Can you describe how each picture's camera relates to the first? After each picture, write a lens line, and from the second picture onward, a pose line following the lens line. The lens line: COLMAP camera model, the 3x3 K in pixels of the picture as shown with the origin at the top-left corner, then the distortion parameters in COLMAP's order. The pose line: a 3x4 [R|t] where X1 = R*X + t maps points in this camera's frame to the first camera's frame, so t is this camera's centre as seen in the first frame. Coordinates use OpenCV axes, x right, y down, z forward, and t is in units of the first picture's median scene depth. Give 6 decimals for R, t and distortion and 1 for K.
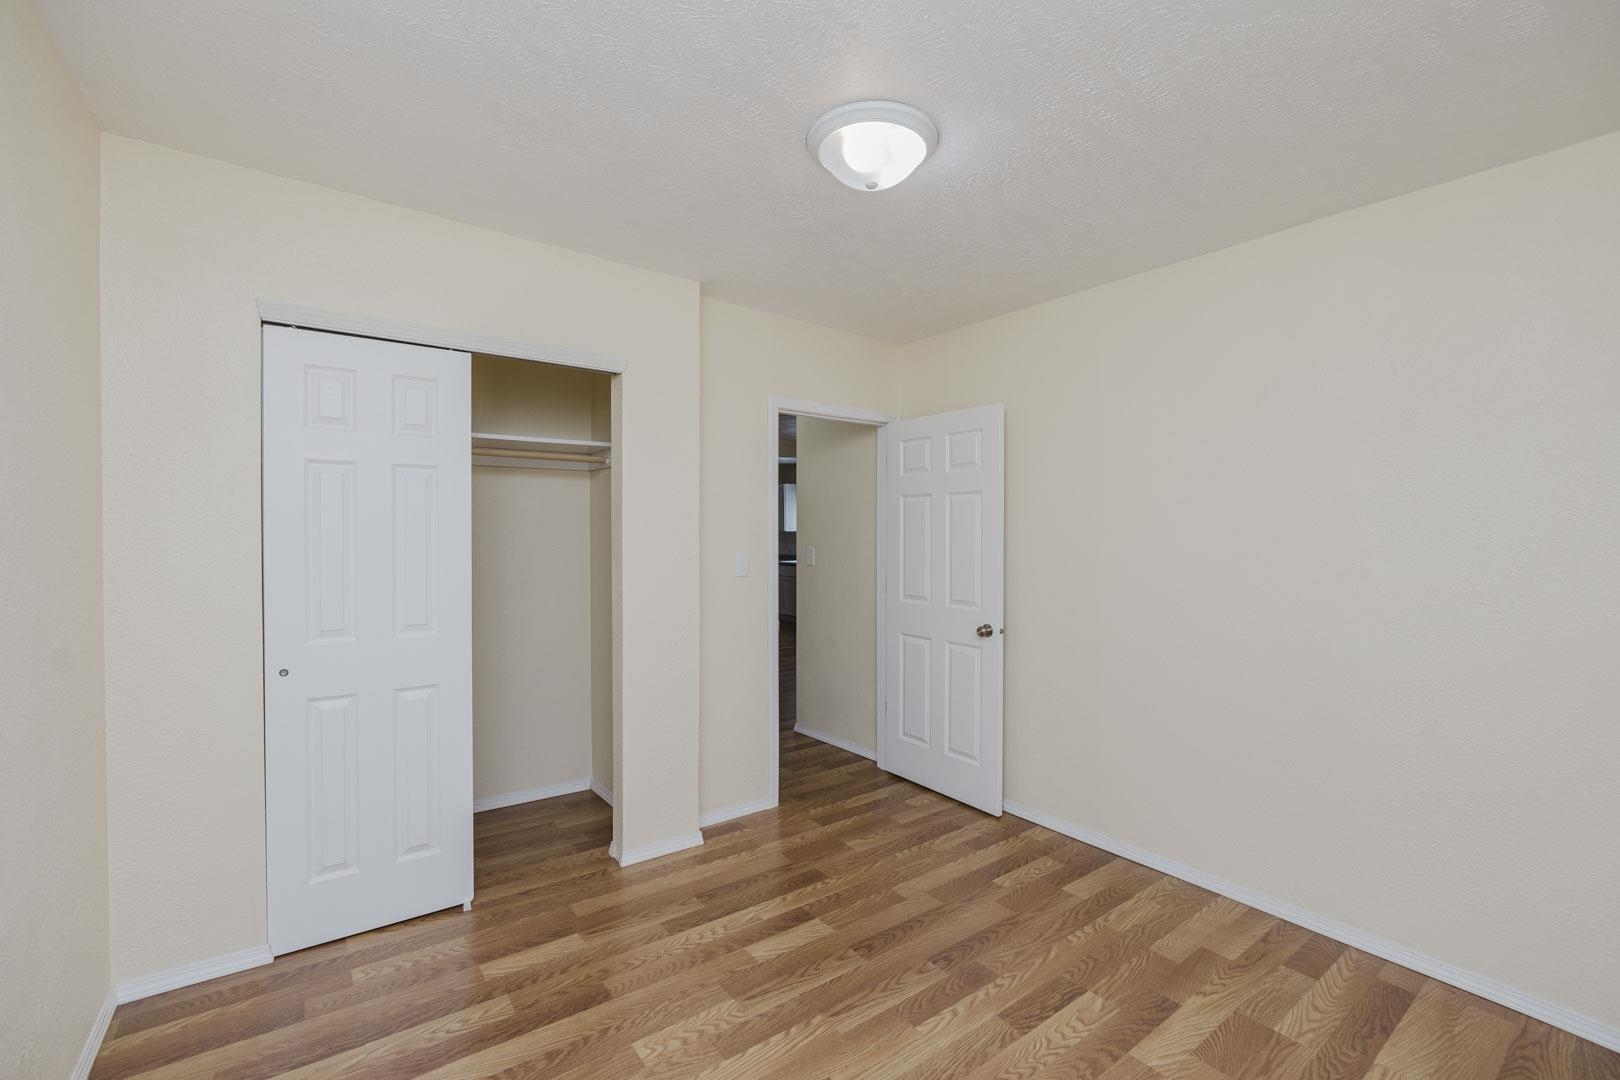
lens RADIAL K [[691.5, 0, 809.3], [0, 691.5, 534.3], [0, 0, 1]] dist [-0.002009, -0.000621]
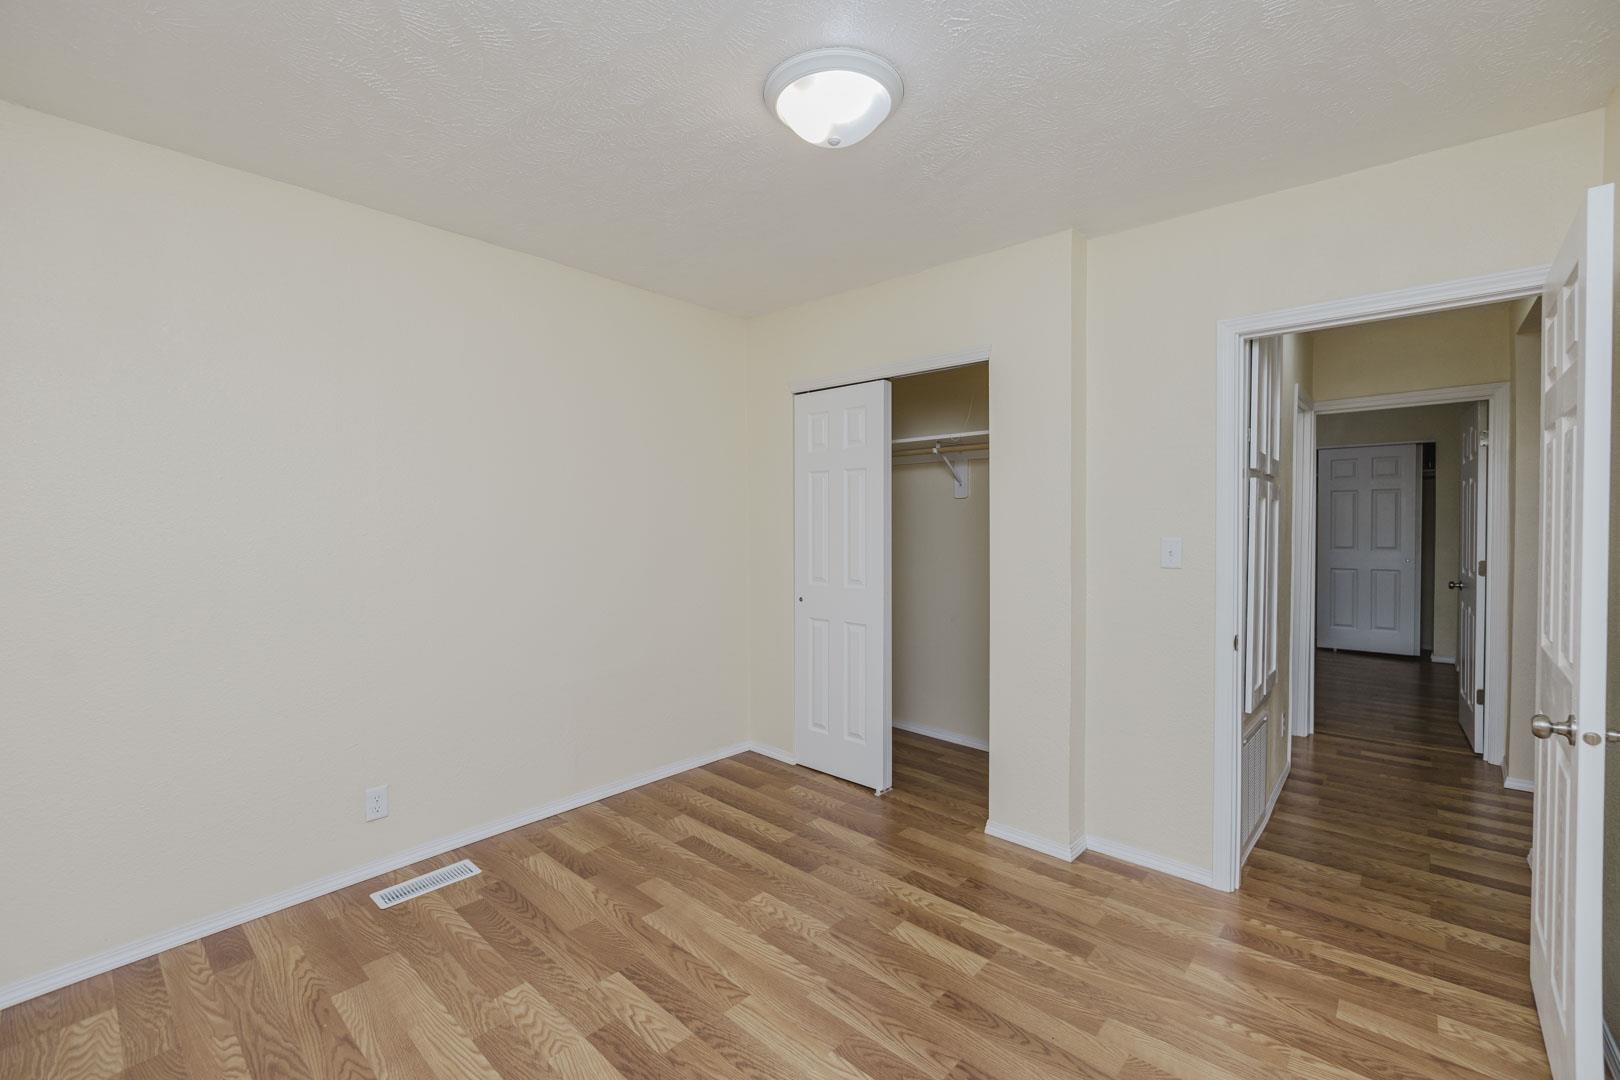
lens RADIAL K [[691.5, 0, 809.3], [0, 691.5, 534.3], [0, 0, 1]] dist [-0.002009, -0.000621]
pose [[0.189625, 0.015833, -0.981729, 0.878991], [0.005417, 0.999838, 0.017172, 0.011159], [0.981842, -0.008574, 0.189509, 0.680966]]
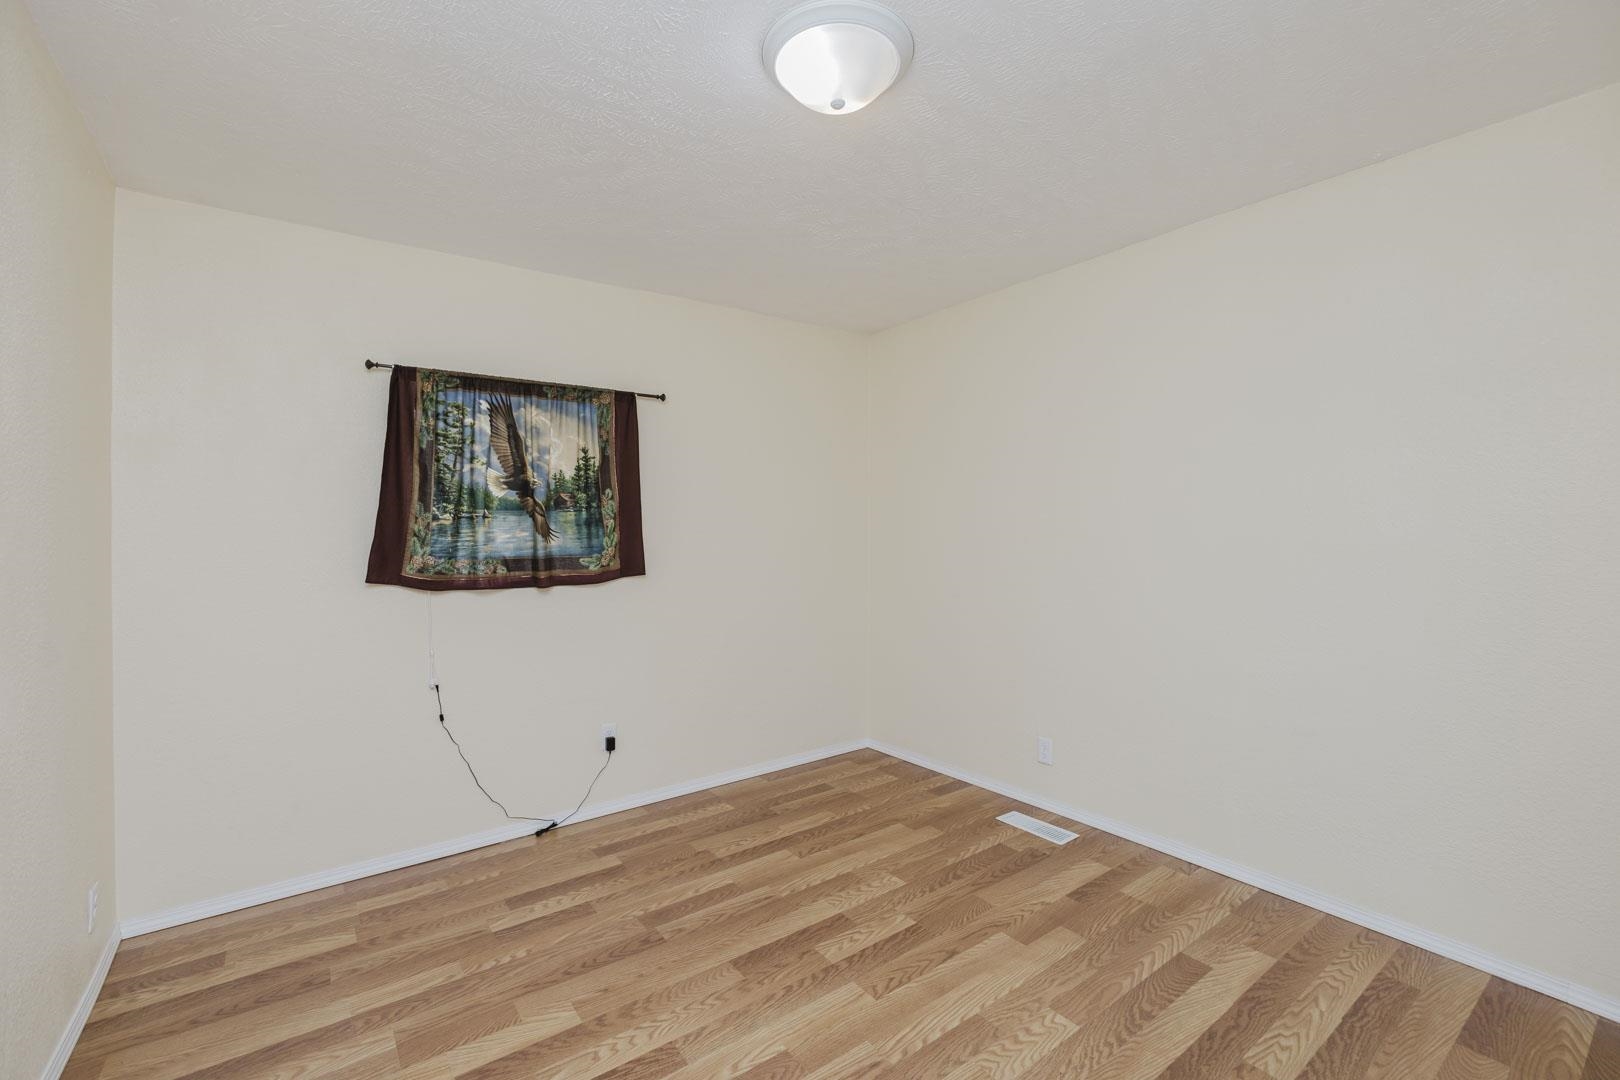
lens RADIAL K [[691.5, 0, 809.3], [0, 691.5, 534.3], [0, 0, 1]] dist [-0.002009, -0.000621]
pose [[-0.999899, -0.005380, 0.013119, 0.097419], [-0.005410, 0.999983, -0.002242, 0.030967], [-0.013107, -0.002313, -0.999911, 1.622773]]
